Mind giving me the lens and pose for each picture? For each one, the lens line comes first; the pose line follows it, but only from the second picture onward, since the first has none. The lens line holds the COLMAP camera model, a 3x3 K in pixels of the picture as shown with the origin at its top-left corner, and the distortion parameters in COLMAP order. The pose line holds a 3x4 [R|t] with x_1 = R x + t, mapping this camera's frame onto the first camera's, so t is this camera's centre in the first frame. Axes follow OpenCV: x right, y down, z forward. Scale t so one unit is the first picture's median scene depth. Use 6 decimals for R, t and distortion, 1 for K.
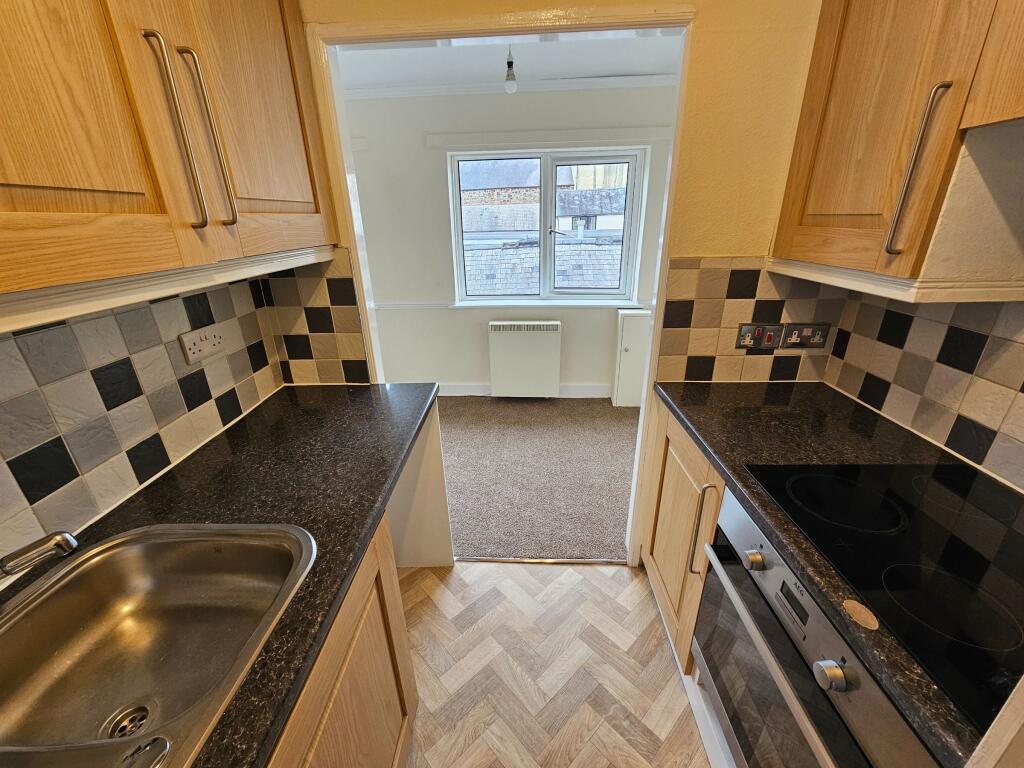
lens RADIAL K [[414.7, 0, 509.3], [0, 414.7, 381.9], [0, 0, 1]] dist [-0.001217, -0.000592]
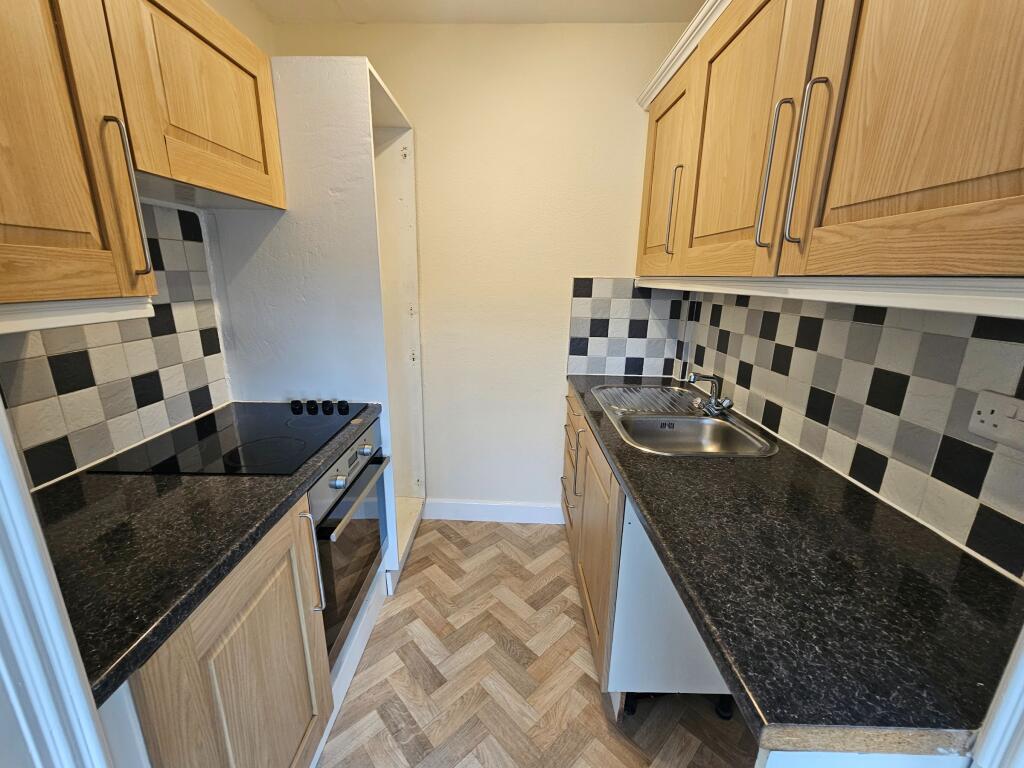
lens RADIAL K [[414.7, 0, 509.6], [0, 414.7, 385.9], [0, 0, 1]] dist [-0.001217, -0.000592]
pose [[-0.999791, 0.011706, -0.016746, 0.026091], [-0.000590, 0.802735, 0.596335, -0.545797], [0.020423, 0.596221, -0.802561, 1.566278]]
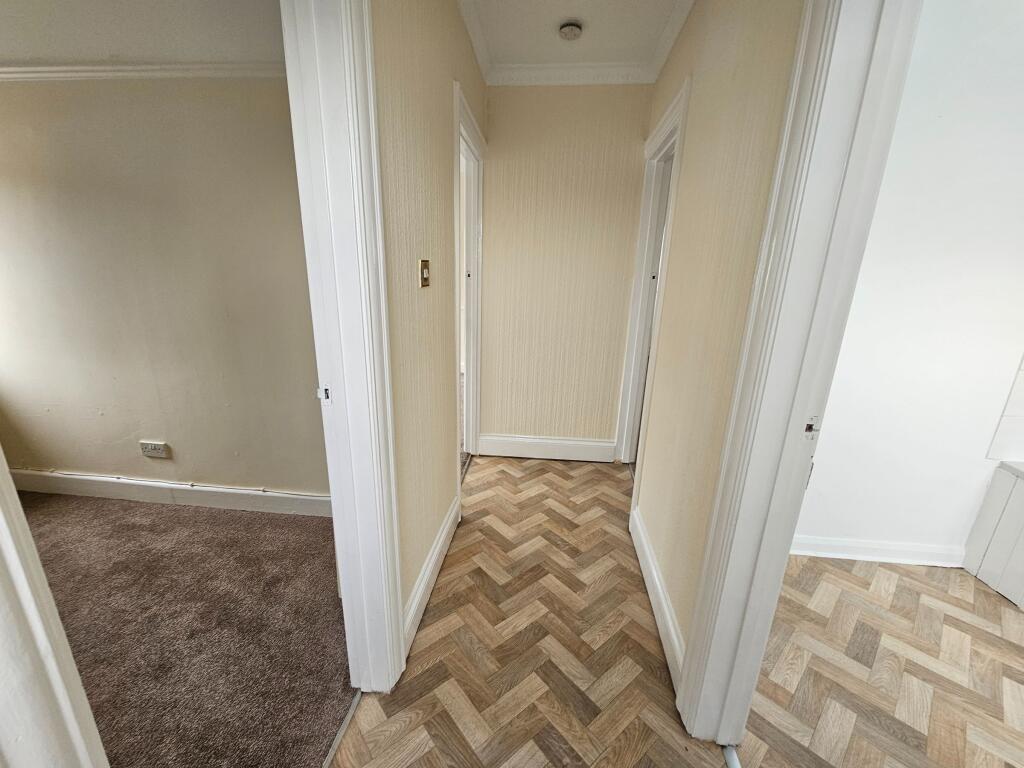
lens RADIAL K [[414.7, 0, 508.0], [0, 414.7, 388.3], [0, 0, 1]] dist [-0.001217, -0.000592]
pose [[-0.998743, -0.014300, 0.048043, 0.445947], [0.017539, 0.798169, 0.602178, -0.452841], [-0.046957, 0.602264, -0.796915, 1.461781]]
